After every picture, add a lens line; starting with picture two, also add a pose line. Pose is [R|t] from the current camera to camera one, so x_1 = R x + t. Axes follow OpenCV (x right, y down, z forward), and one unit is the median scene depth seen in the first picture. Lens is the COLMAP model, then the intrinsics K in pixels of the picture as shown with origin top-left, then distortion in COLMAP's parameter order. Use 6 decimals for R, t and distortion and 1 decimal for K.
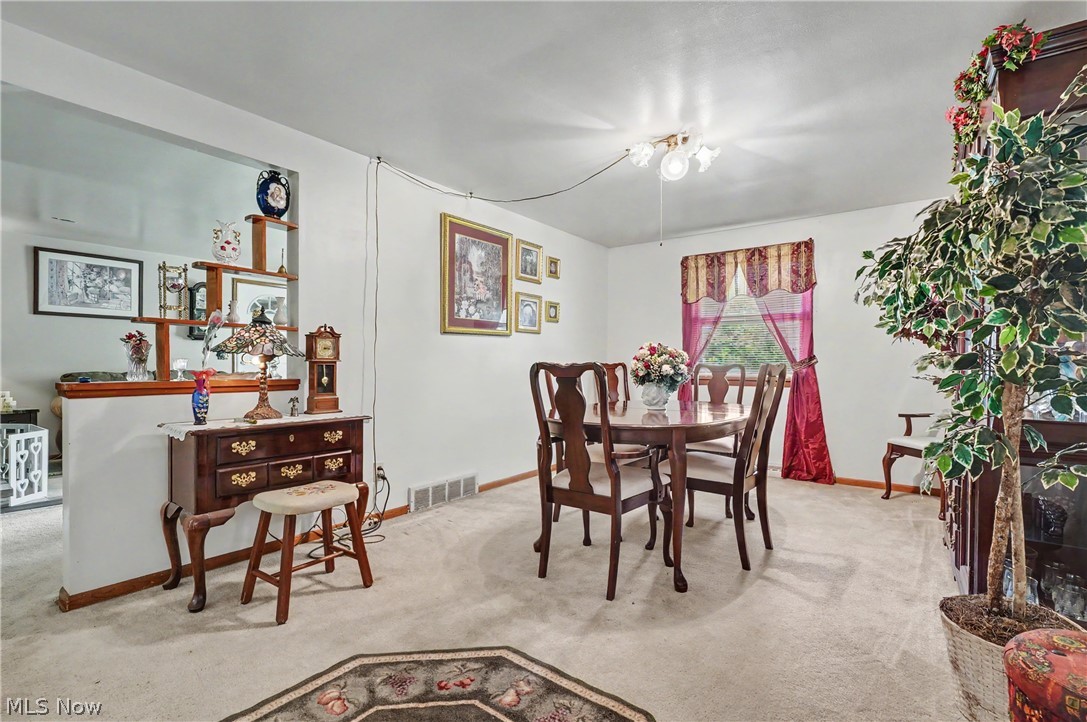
lens RADIAL K [[494.6, 0, 544.3], [0, 494.6, 368.4], [0, 0, 1]] dist [-0.010524, 0.001988]
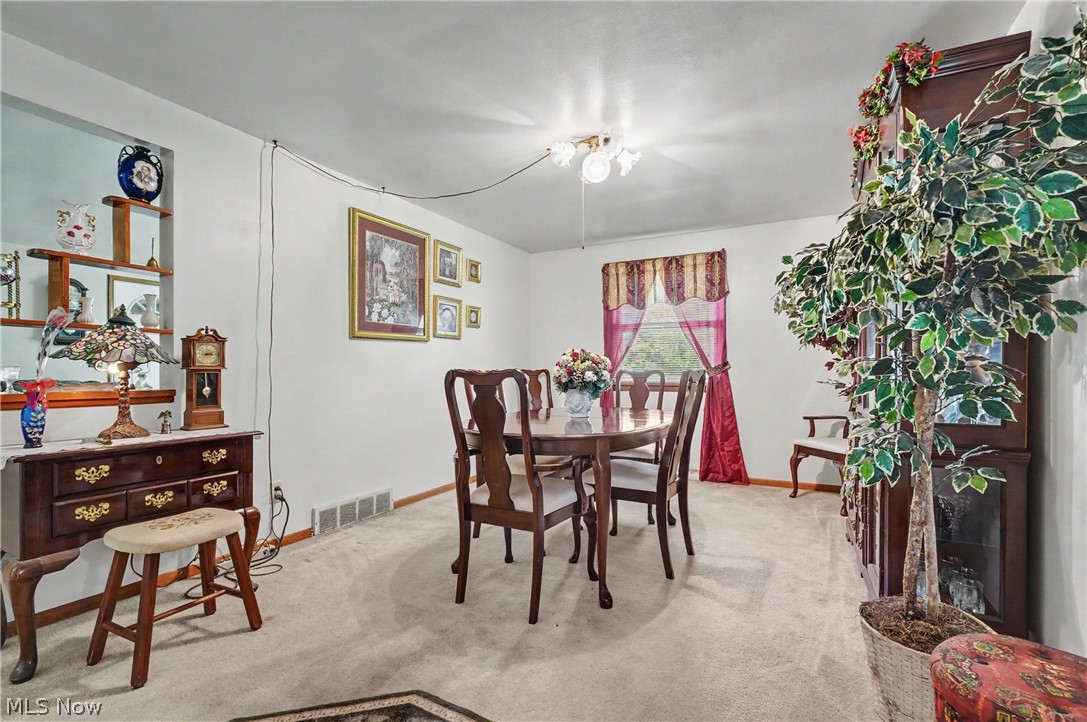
lens RADIAL K [[494.6, 0, 545.4], [0, 494.6, 365.5], [0, 0, 1]] dist [-0.010524, 0.001988]
pose [[0.987902, -0.003027, 0.155048, 0.012064], [0.005987, 0.999809, -0.018625, -0.001096], [-0.154962, 0.019328, 0.987731, 0.058183]]
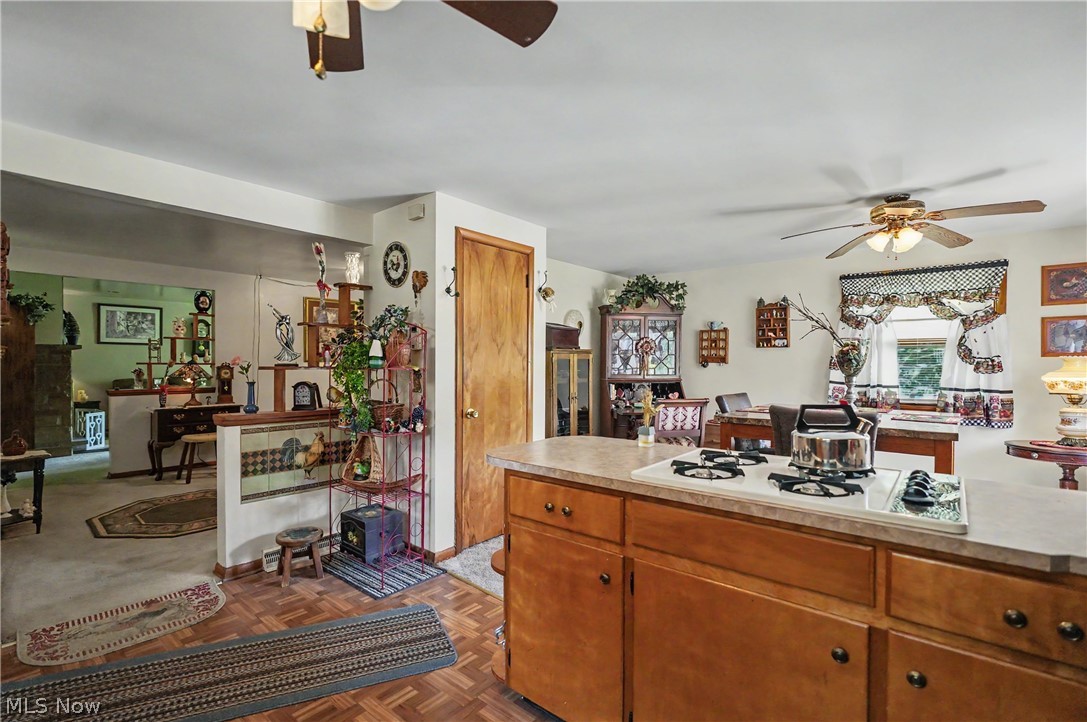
lens RADIAL K [[494.6, 0, 543.2], [0, 494.6, 366.3], [0, 0, 1]] dist [-0.010524, 0.001988]
pose [[0.997806, 0.004671, -0.066041, 1.205378], [-0.004597, 0.999989, 0.001274, -0.090349], [0.066047, -0.000967, 0.997816, -1.173798]]
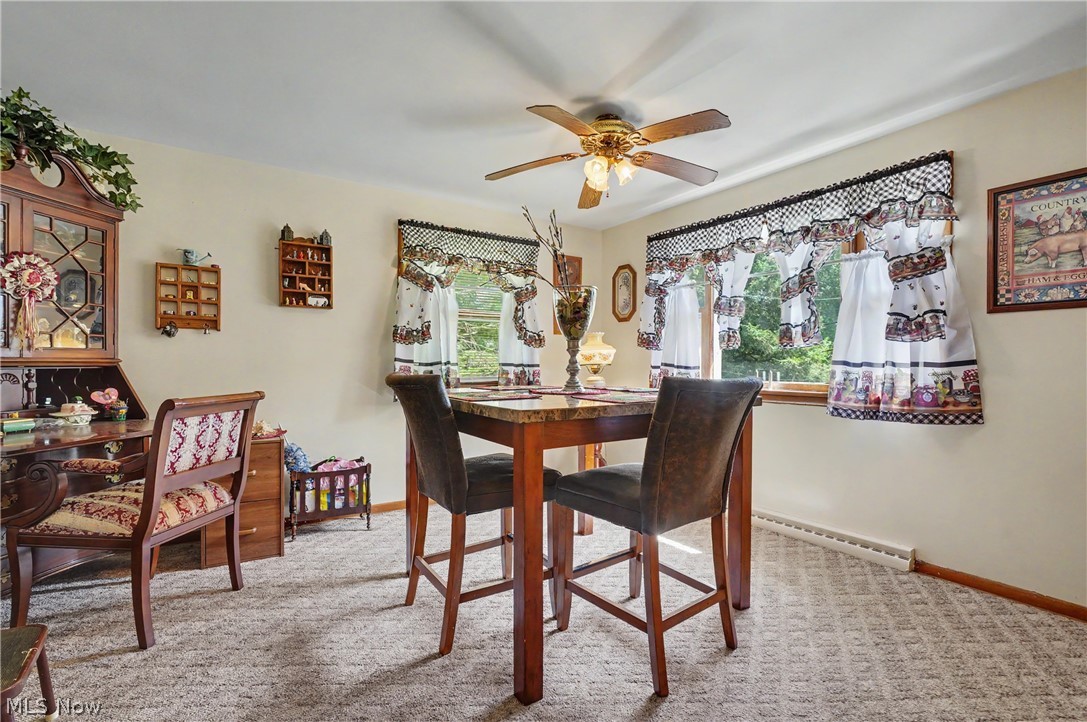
lens RADIAL K [[494.6, 0, 548.0], [0, 494.6, 368.7], [0, 0, 1]] dist [-0.010524, 0.001988]
pose [[0.337215, -0.008814, 0.941387, 1.011545], [0.005683, 0.999957, 0.007327, -0.015373], [-0.941411, 0.002879, 0.337250, -0.093505]]
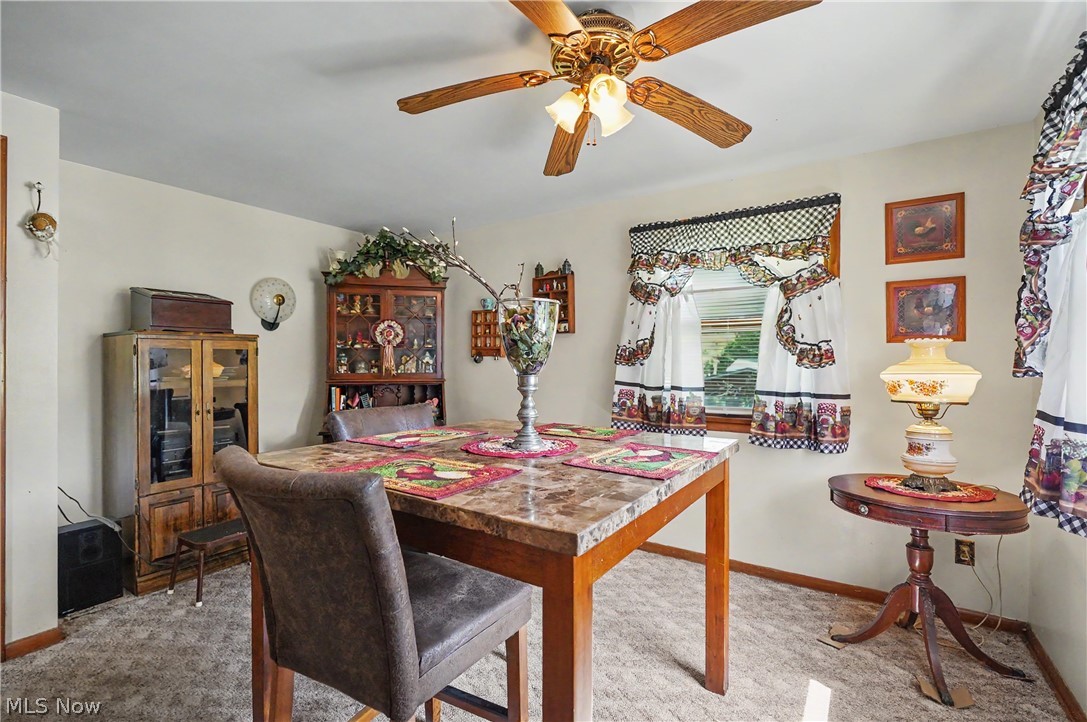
lens RADIAL K [[494.6, 0, 539.8], [0, 494.6, 359.3], [0, 0, 1]] dist [-0.010524, 0.001988]
pose [[0.998982, 0.001287, 0.045083, 1.919725], [-0.000799, 0.999941, -0.010840, -0.079852], [-0.045095, 0.010793, 0.998924, -0.496892]]
